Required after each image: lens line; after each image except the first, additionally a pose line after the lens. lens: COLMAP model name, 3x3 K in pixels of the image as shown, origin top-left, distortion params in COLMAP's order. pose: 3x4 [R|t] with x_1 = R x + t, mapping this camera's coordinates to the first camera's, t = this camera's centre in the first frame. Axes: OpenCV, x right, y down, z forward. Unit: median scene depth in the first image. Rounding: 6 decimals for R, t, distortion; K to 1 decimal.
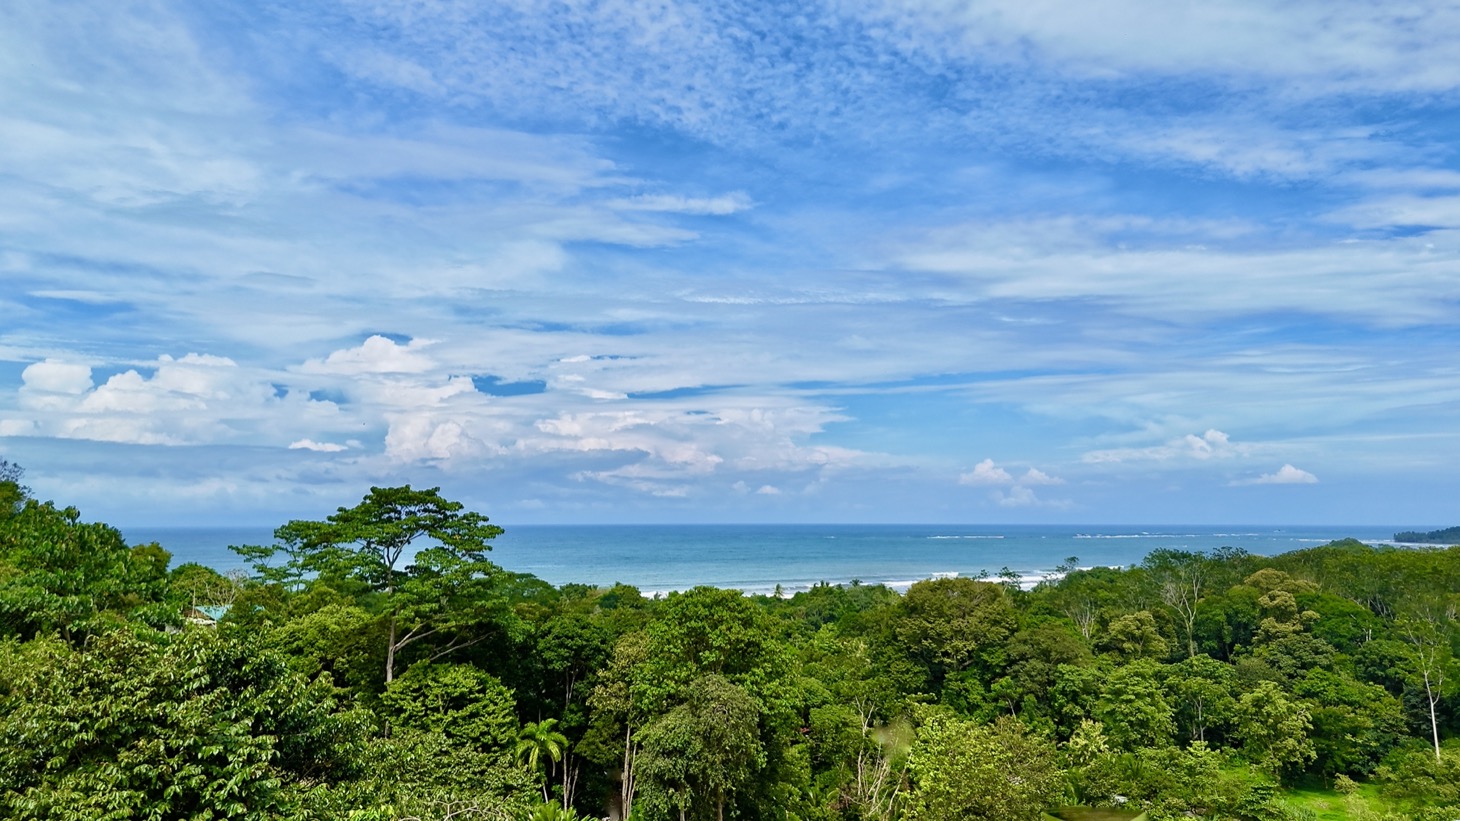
lens RADIAL K [[1088.6, 0, 738.5], [0, 1088.6, 418.9], [0, 0, 1]] dist [0.077946, -0.082992]
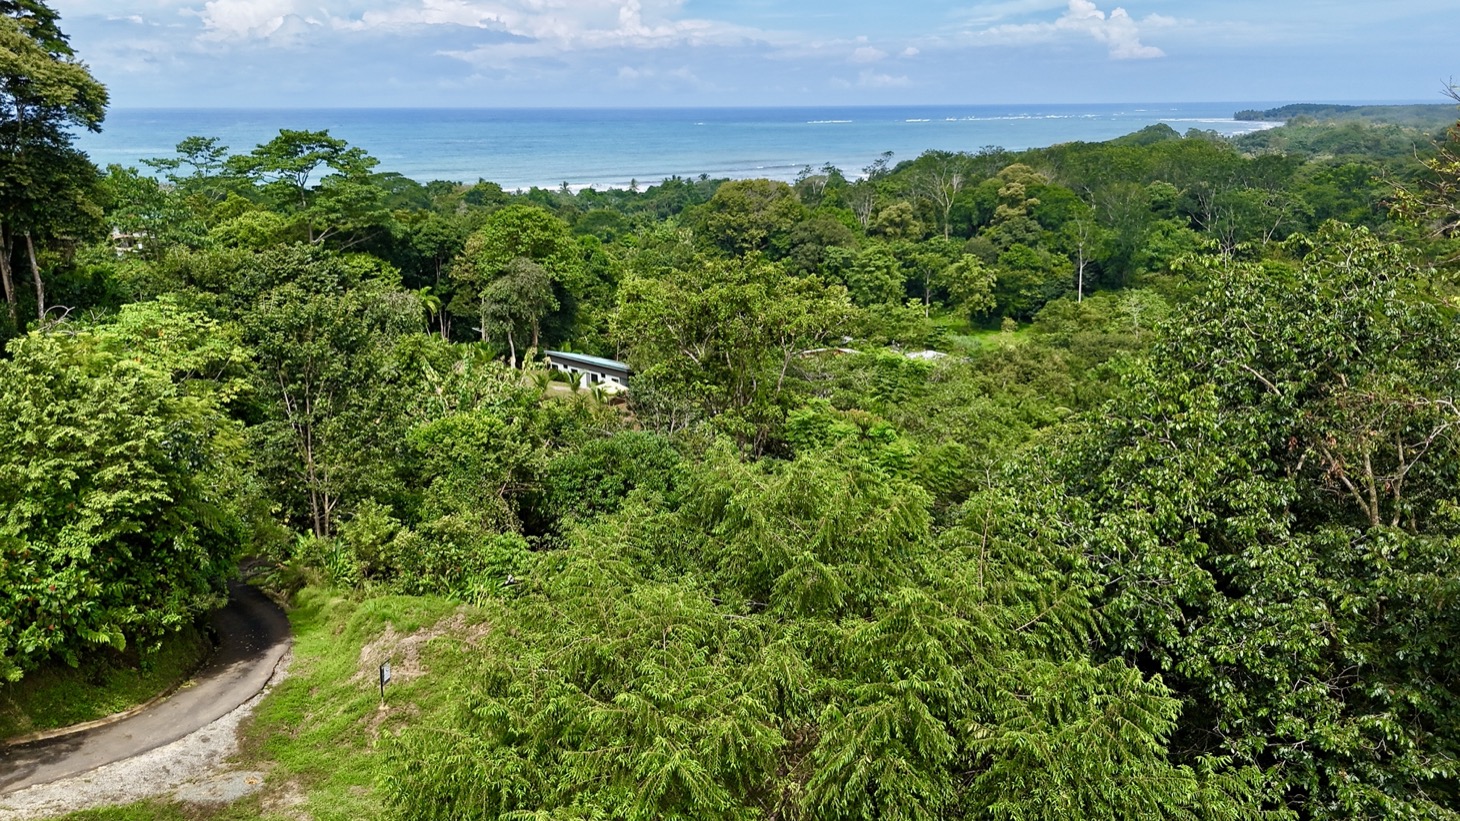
lens RADIAL K [[1088.6, 0, 738.5], [0, 1088.6, 418.9], [0, 0, 1]] dist [0.077946, -0.082992]
pose [[0.993904, -0.035246, 0.104463, 0.050580], [-0.005313, 0.931108, 0.364704, -0.062508], [-0.110121, -0.363036, 0.925245, -0.284827]]
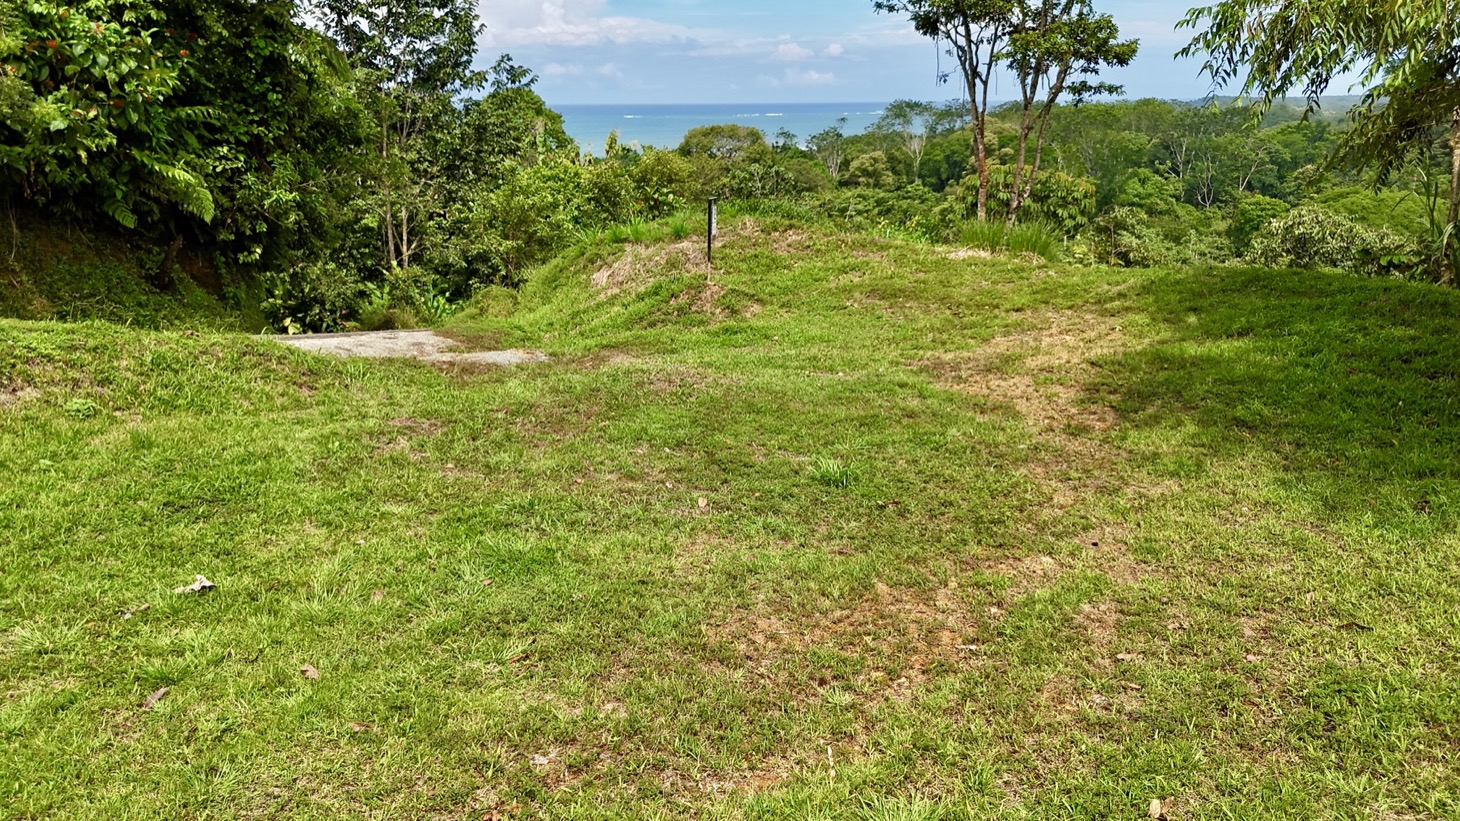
lens RADIAL K [[1088.6, 0, 738.5], [0, 1088.6, 418.9], [0, 0, 1]] dist [0.077946, -0.082992]
pose [[0.984693, -0.054827, 0.165448, 0.002796], [-0.009425, 0.931098, 0.364648, 0.014365], [-0.174041, -0.360626, 0.916329, -0.232728]]
